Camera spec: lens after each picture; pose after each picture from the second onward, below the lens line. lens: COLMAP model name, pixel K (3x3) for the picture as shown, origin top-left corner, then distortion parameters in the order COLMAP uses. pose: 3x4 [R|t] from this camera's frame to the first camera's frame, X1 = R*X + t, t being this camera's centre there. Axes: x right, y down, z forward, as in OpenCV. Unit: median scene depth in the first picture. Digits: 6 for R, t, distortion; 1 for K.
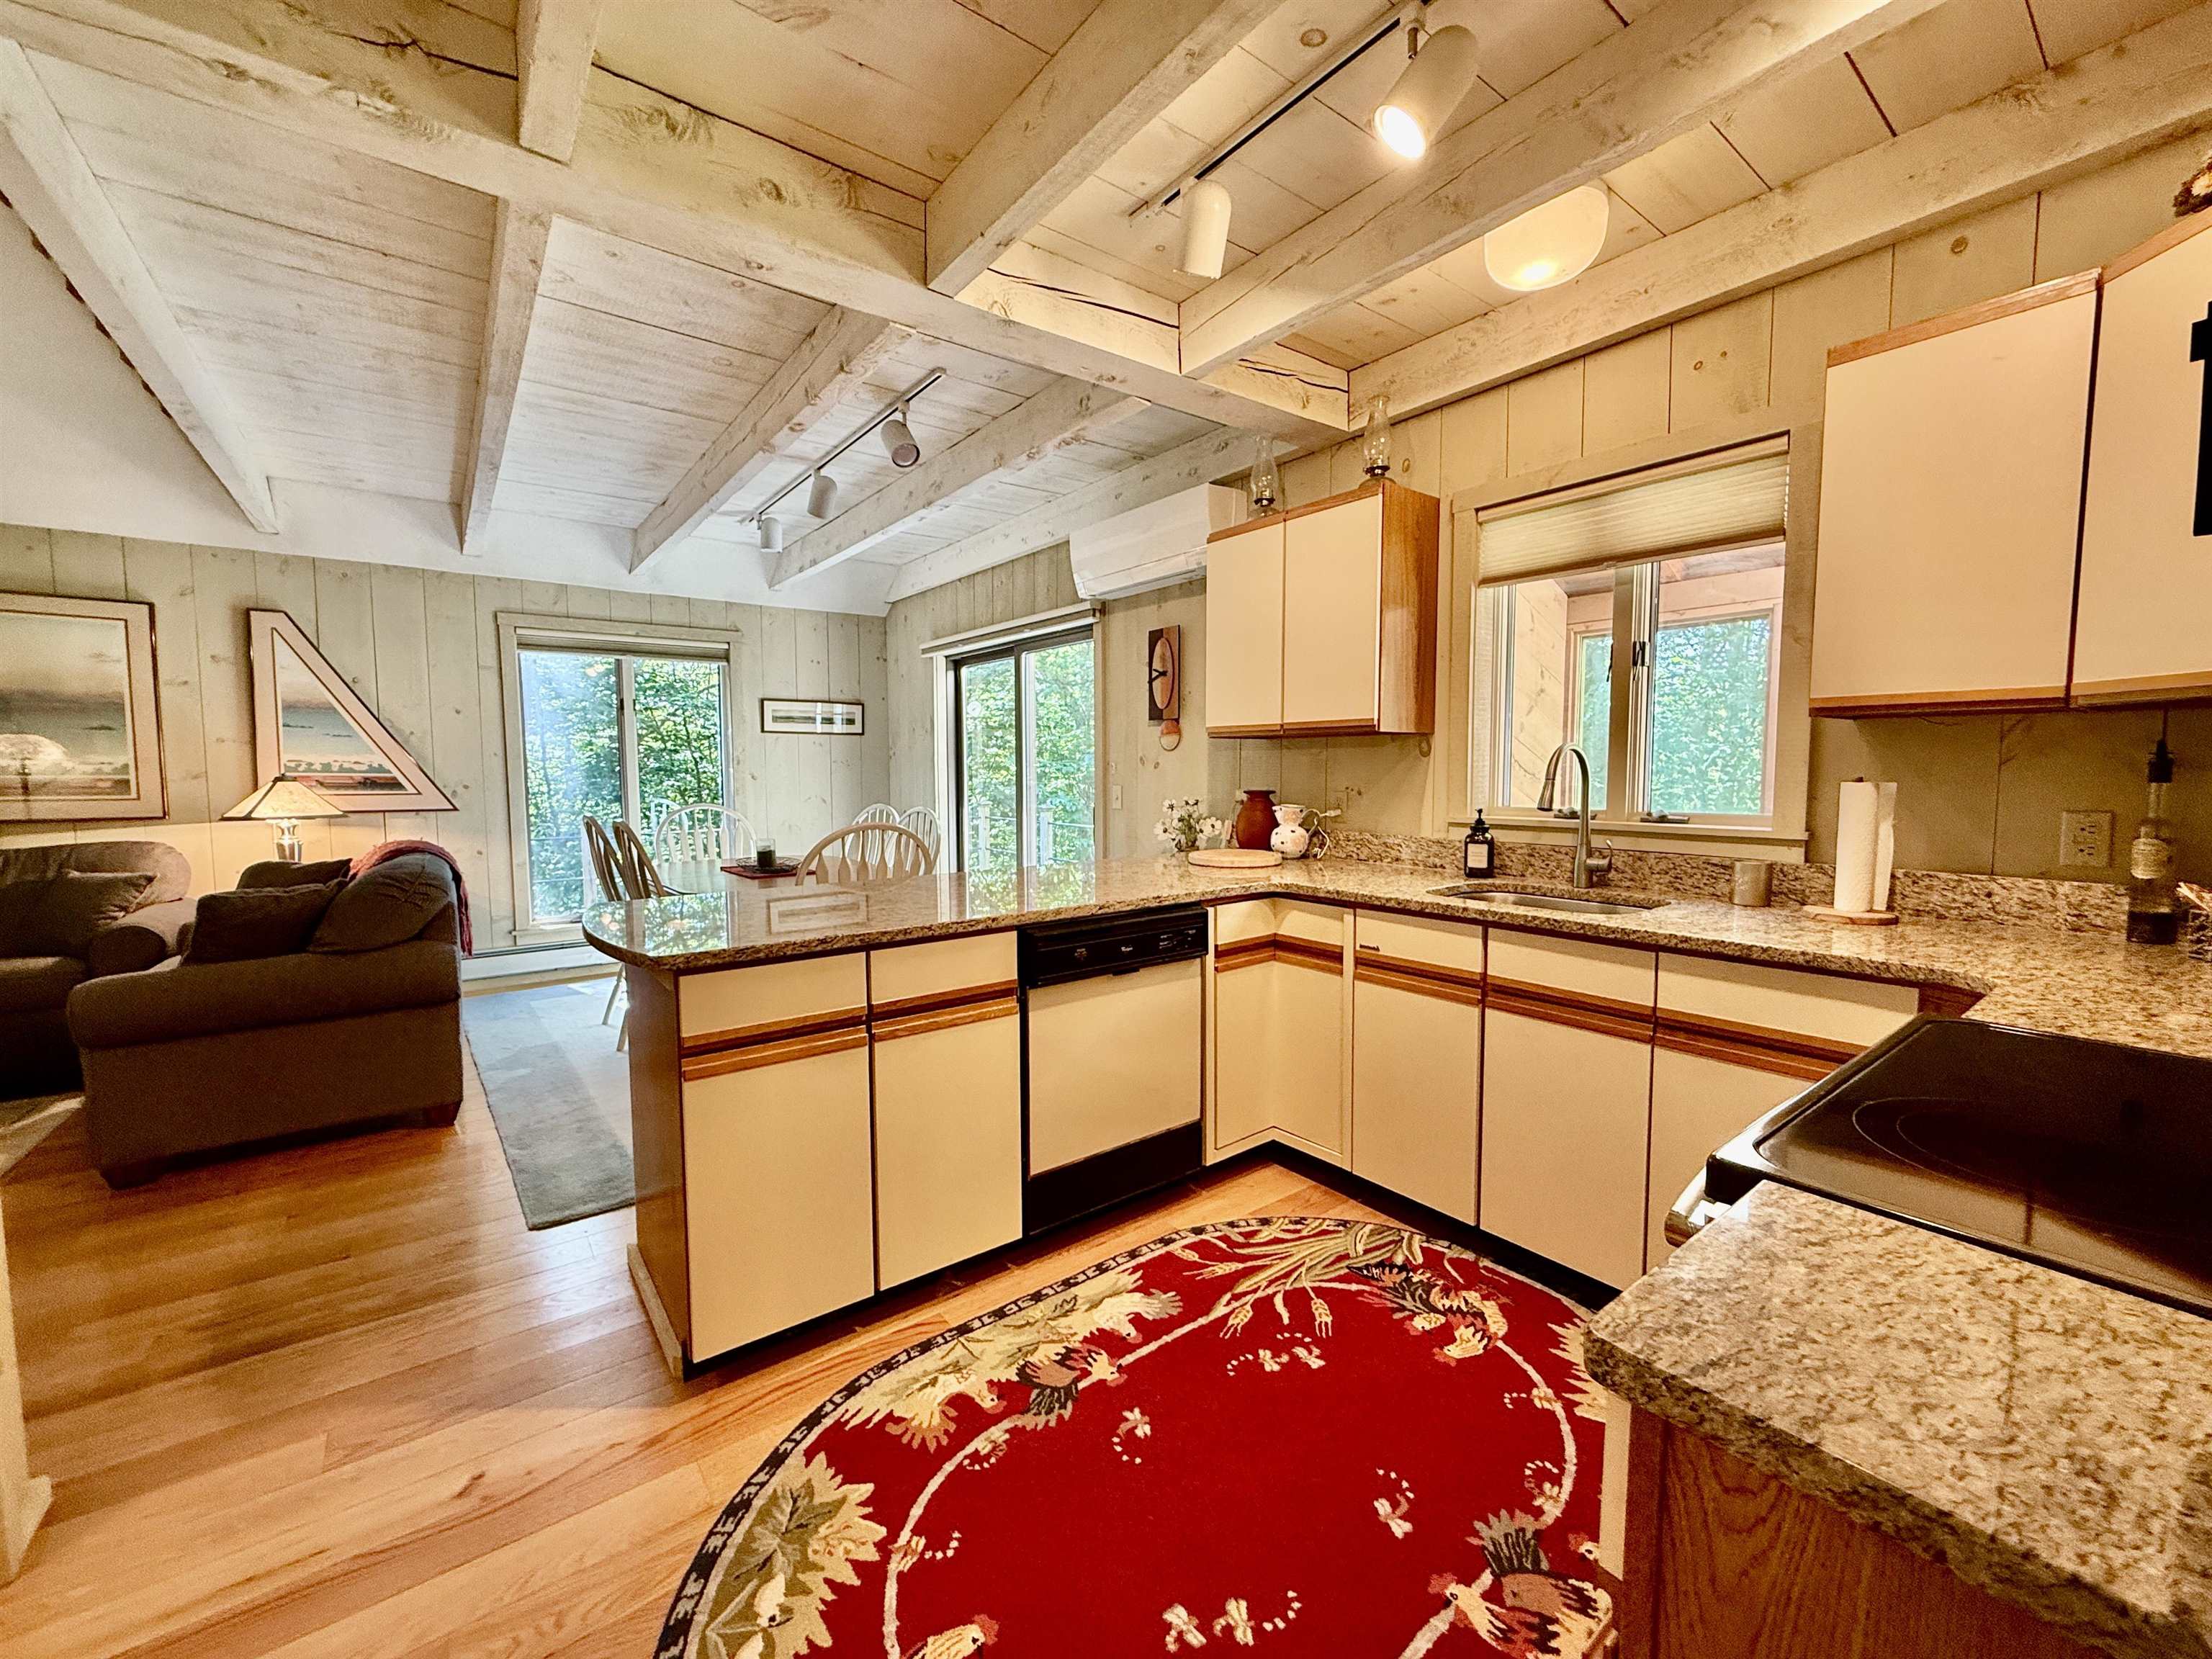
lens RADIAL K [[883.5, 0, 1104.1], [0, 883.5, 831.0], [0, 0, 1]] dist [0.000793, 0.000058]
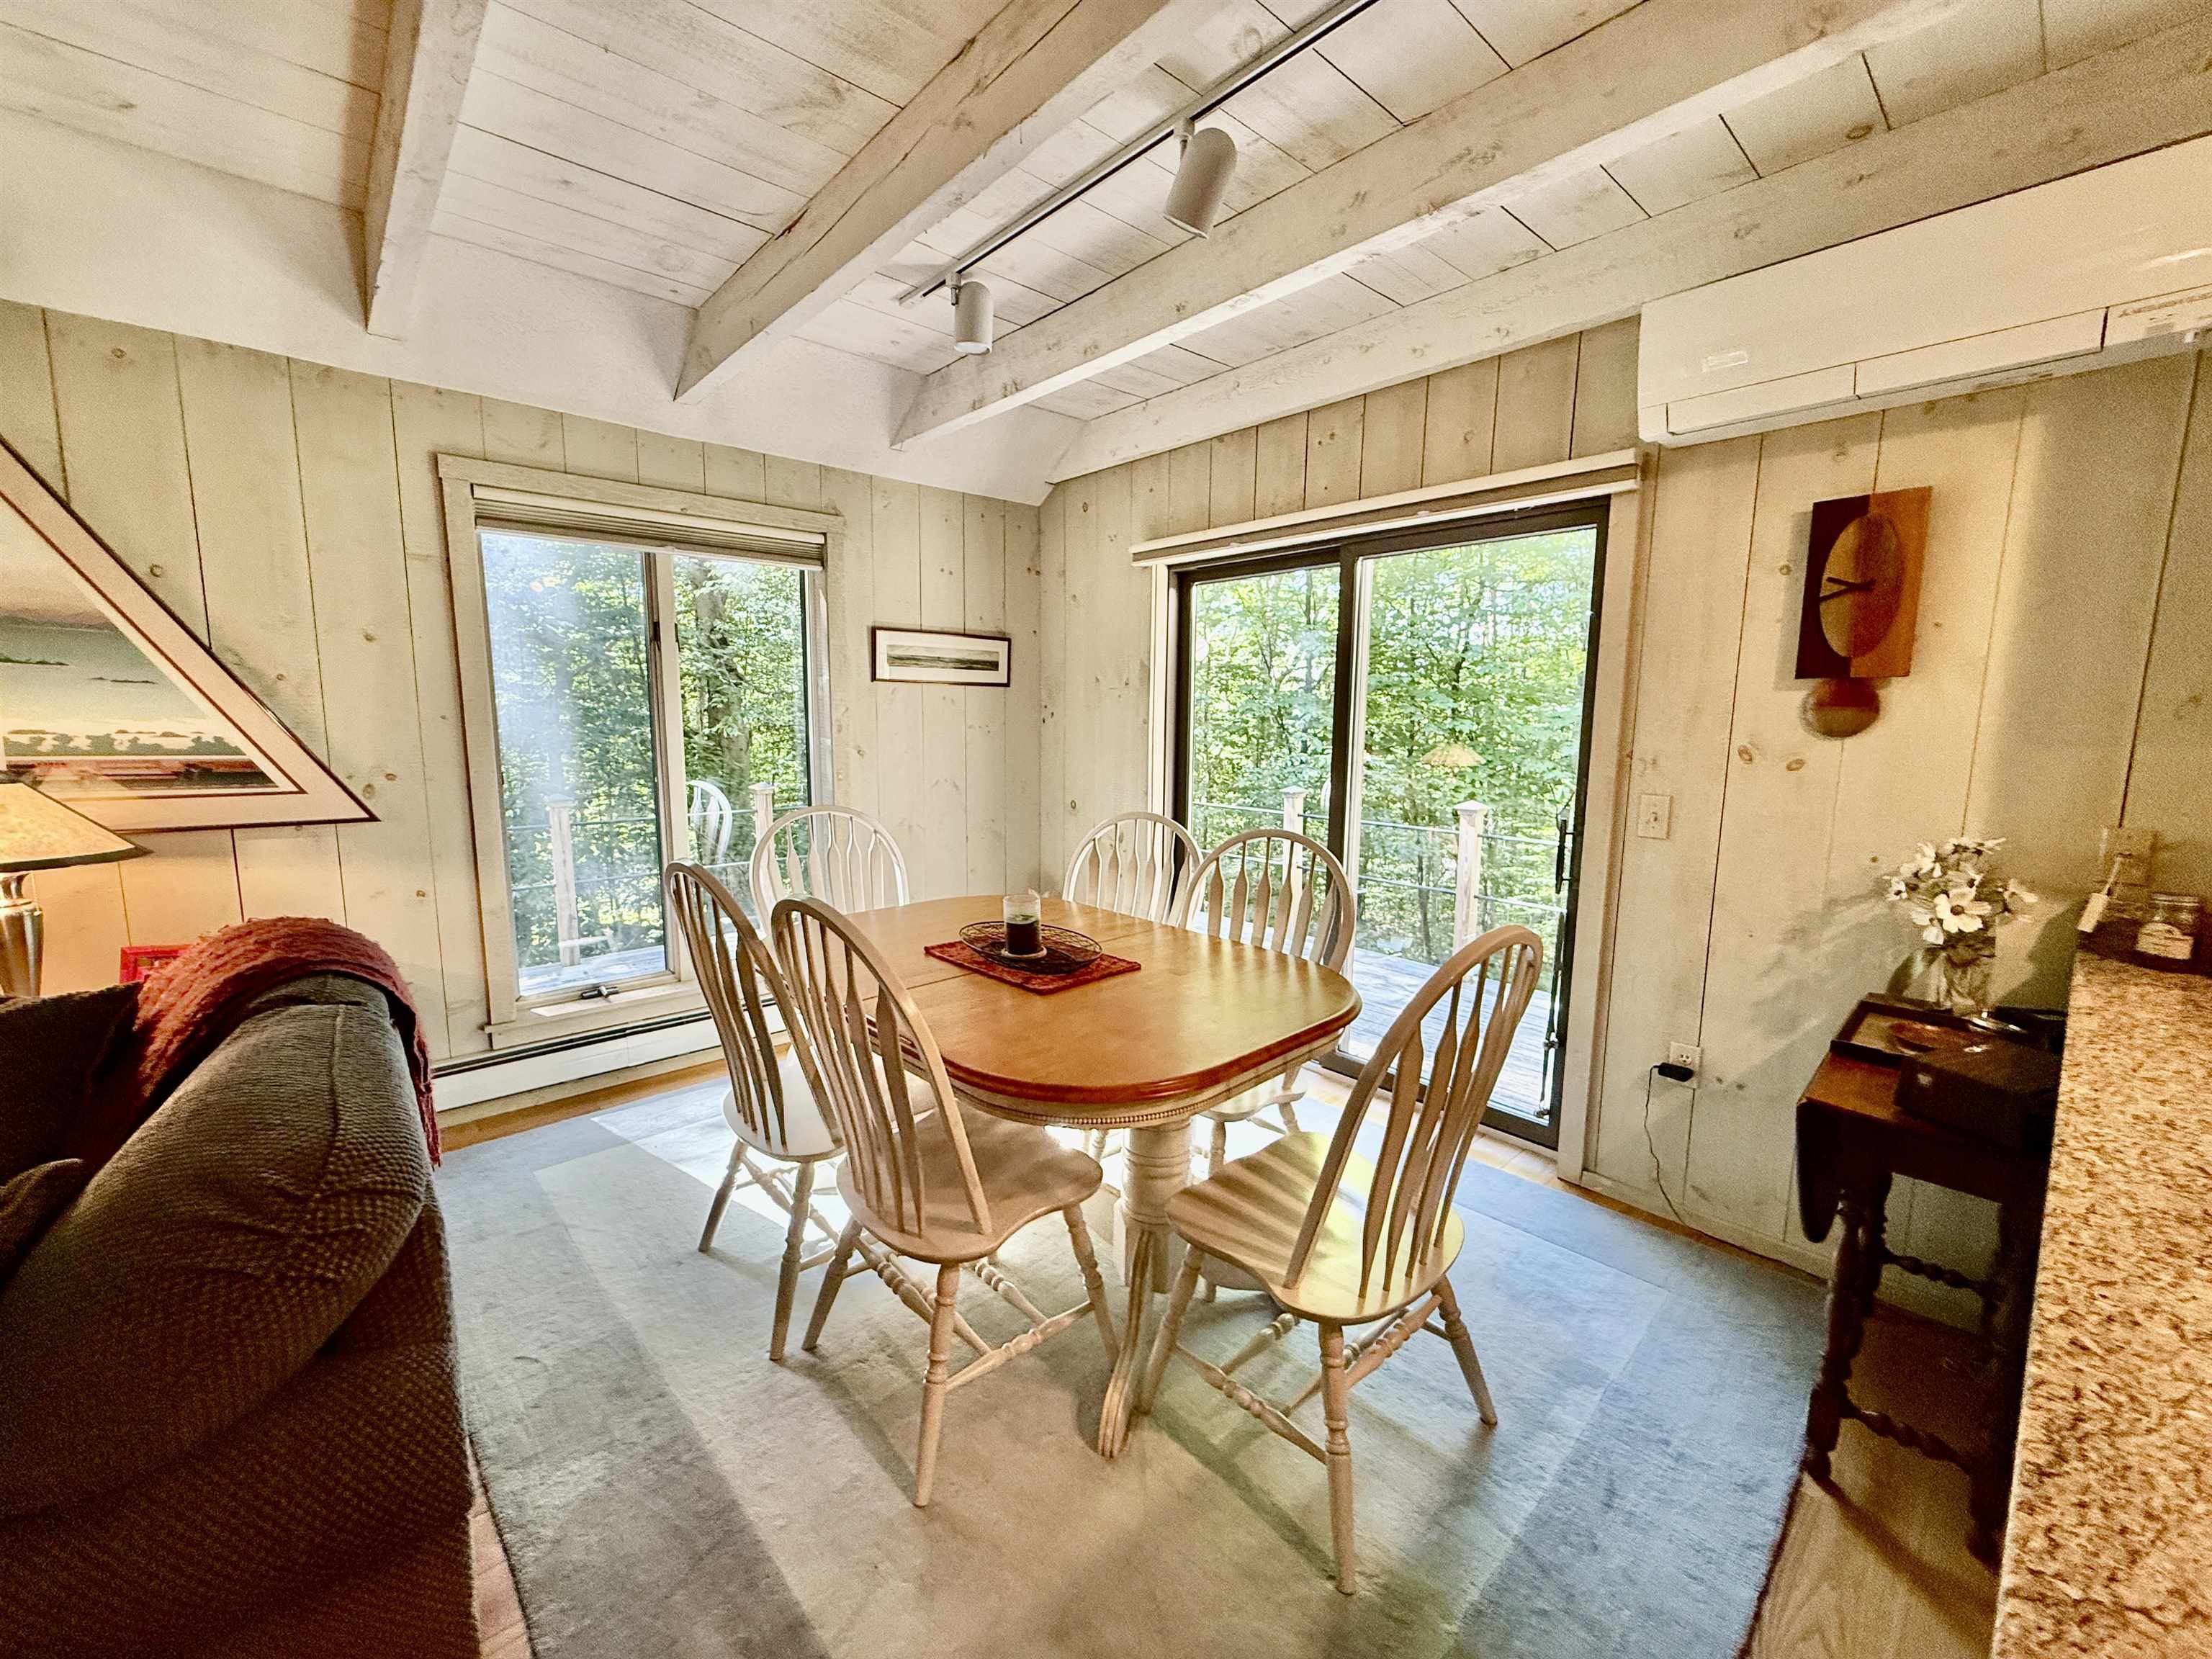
lens RADIAL K [[879.9, 0, 1102.3], [0, 879.9, 830.9], [0, 0, 1]] dist [-0.002416, 0.000371]
pose [[0.996770, 0.001915, 0.080291, -0.339562], [-0.006984, 0.997995, 0.062902, -0.056213], [-0.080010, -0.063259, 0.994785, 0.438148]]
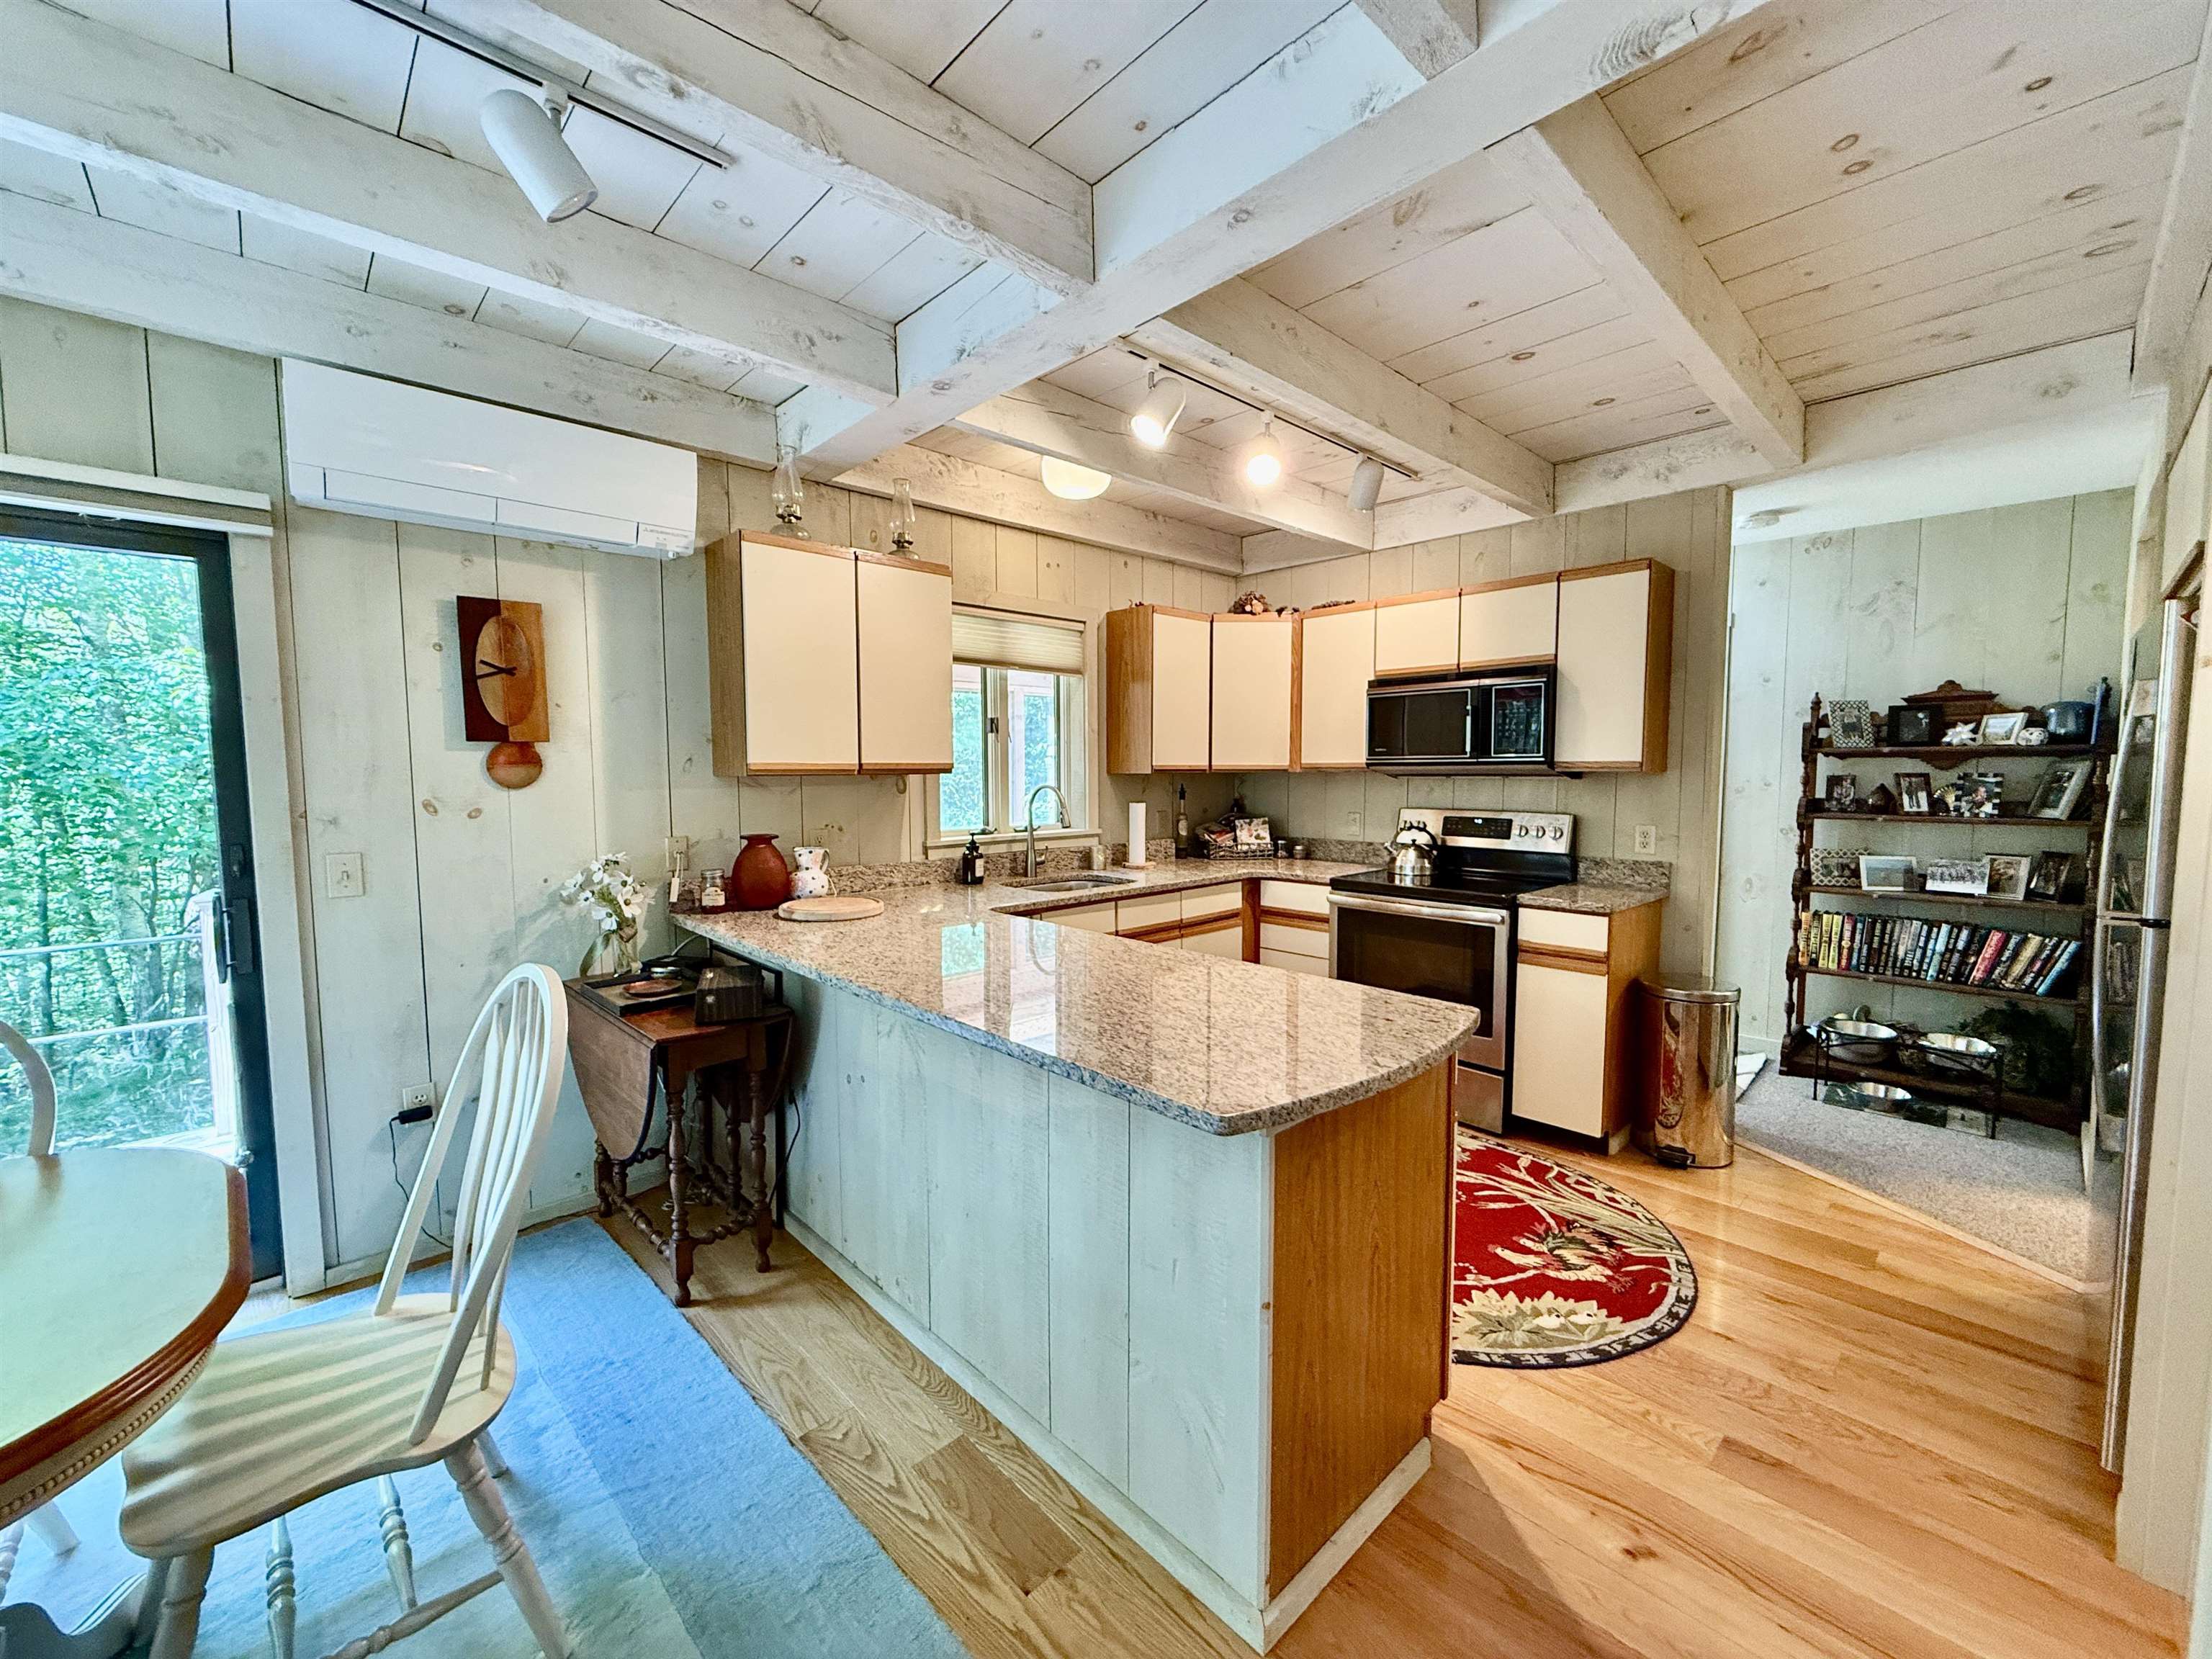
lens RADIAL K [[883.5, 0, 1104.1], [0, 883.5, 831.0], [0, 0, 1]] dist [0.000793, 0.000058]
pose [[-0.106153, -0.064921, 0.992228, -0.522660], [0.079880, 0.994084, 0.073588, -0.062347], [-0.991136, 0.087071, -0.100339, 0.535953]]
